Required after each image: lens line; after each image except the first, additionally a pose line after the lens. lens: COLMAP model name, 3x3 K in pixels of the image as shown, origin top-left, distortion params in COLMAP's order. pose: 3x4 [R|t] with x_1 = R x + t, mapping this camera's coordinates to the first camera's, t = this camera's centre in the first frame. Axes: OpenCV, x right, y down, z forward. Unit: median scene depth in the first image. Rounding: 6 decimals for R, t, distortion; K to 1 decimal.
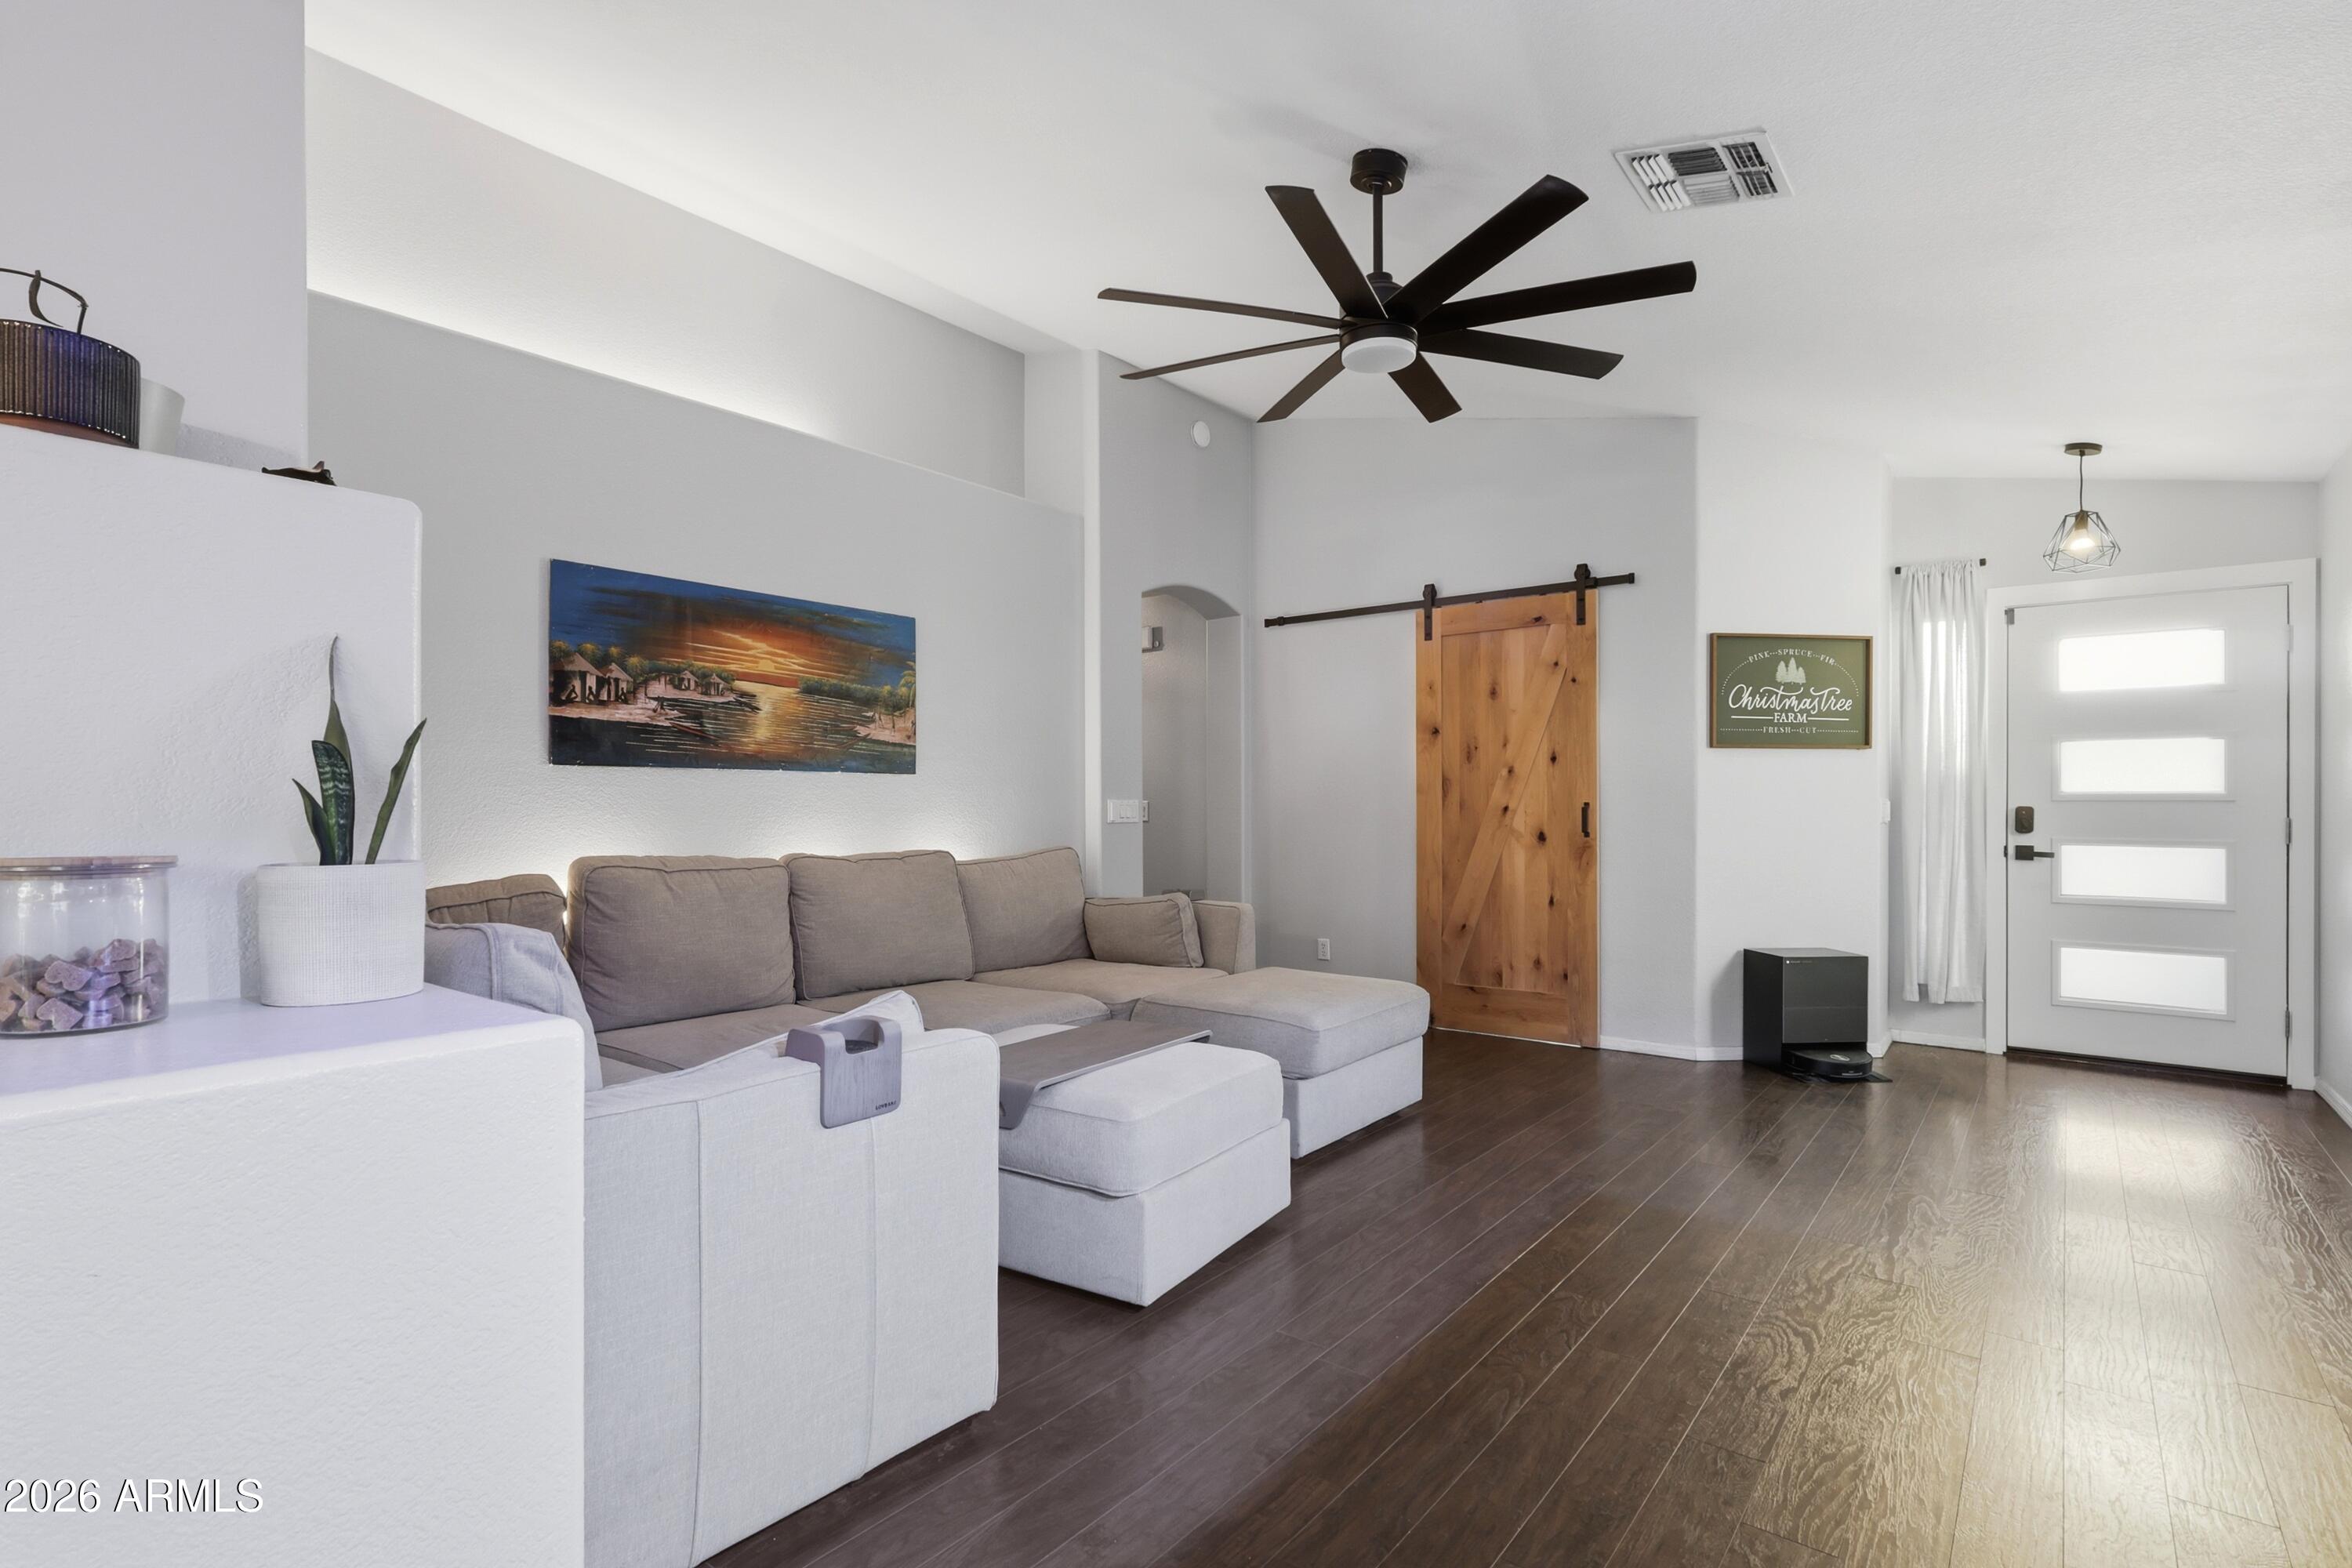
lens RADIAL K [[1085.4, 0, 1174.7], [0, 1085.4, 793.8], [0, 0, 1]] dist [-0.000162, 0.000049]
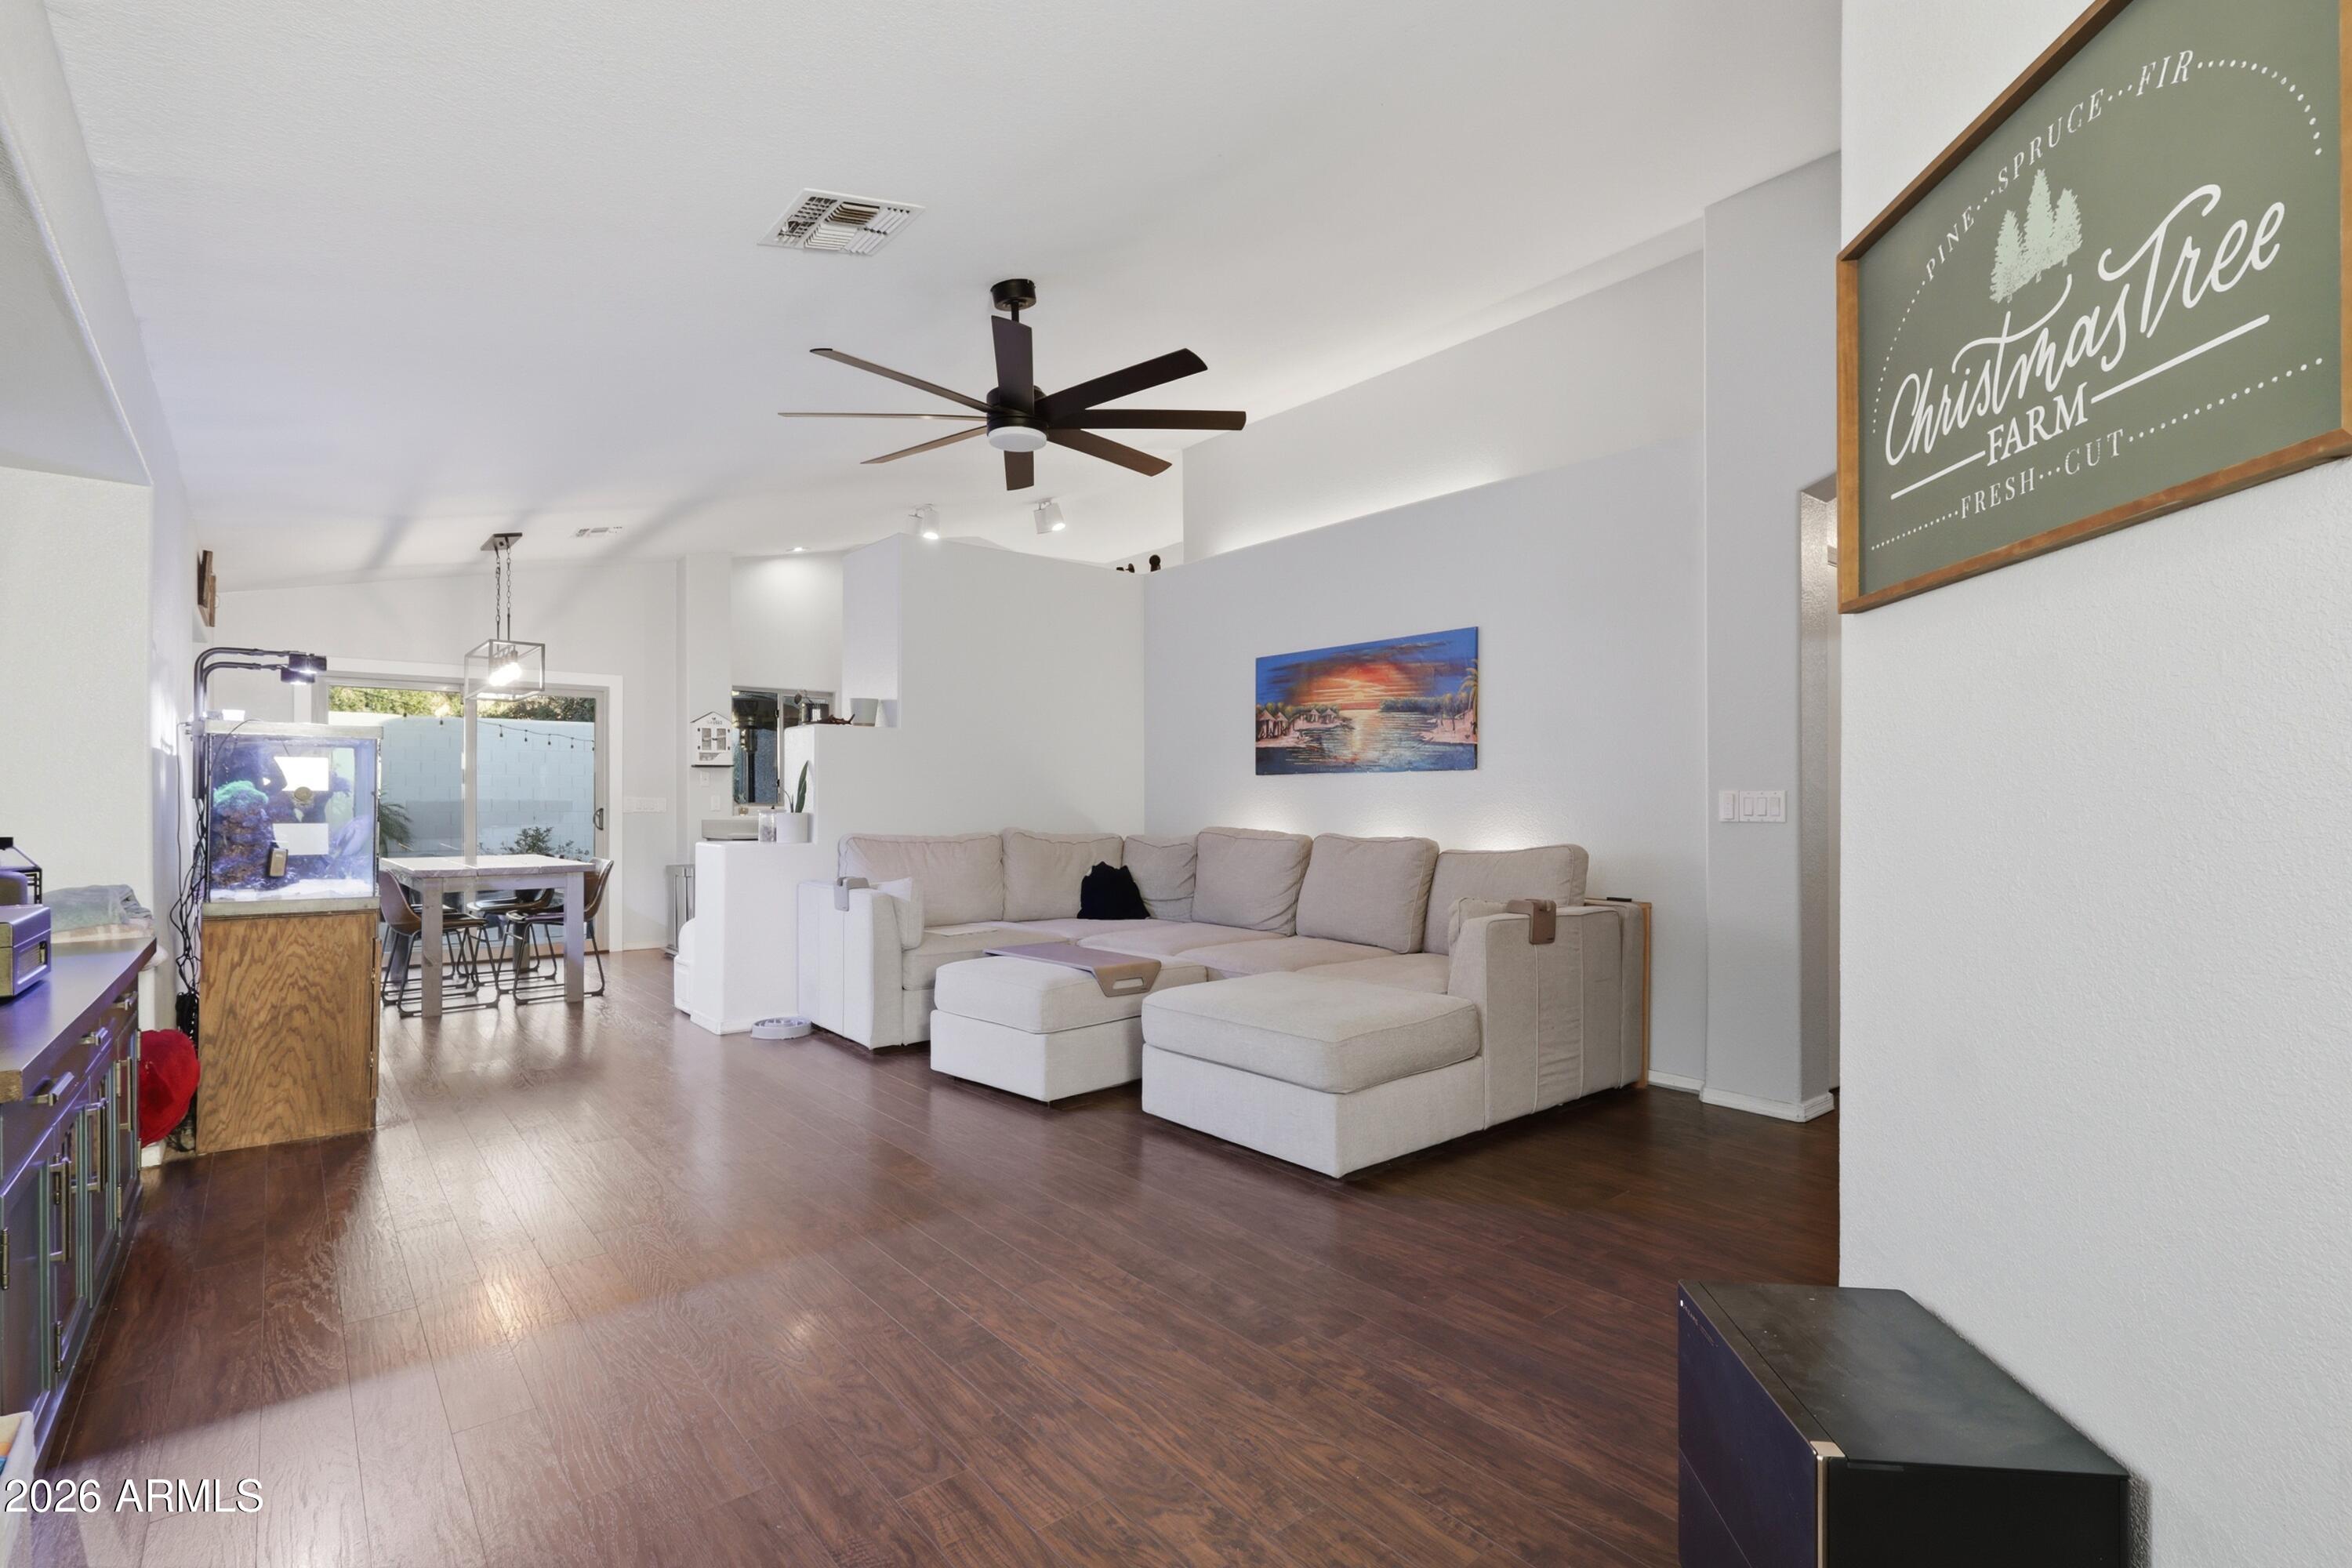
lens RADIAL K [[1085.4, 0, 1174.9], [0, 1085.4, 797.2], [0, 0, 1]] dist [-0.000162, 0.000049]
pose [[-0.187042, -0.002362, -0.982349, 1.013413], [0.010573, 0.999934, -0.004417, 0.012317], [0.982295, -0.011213, -0.187005, 1.039926]]
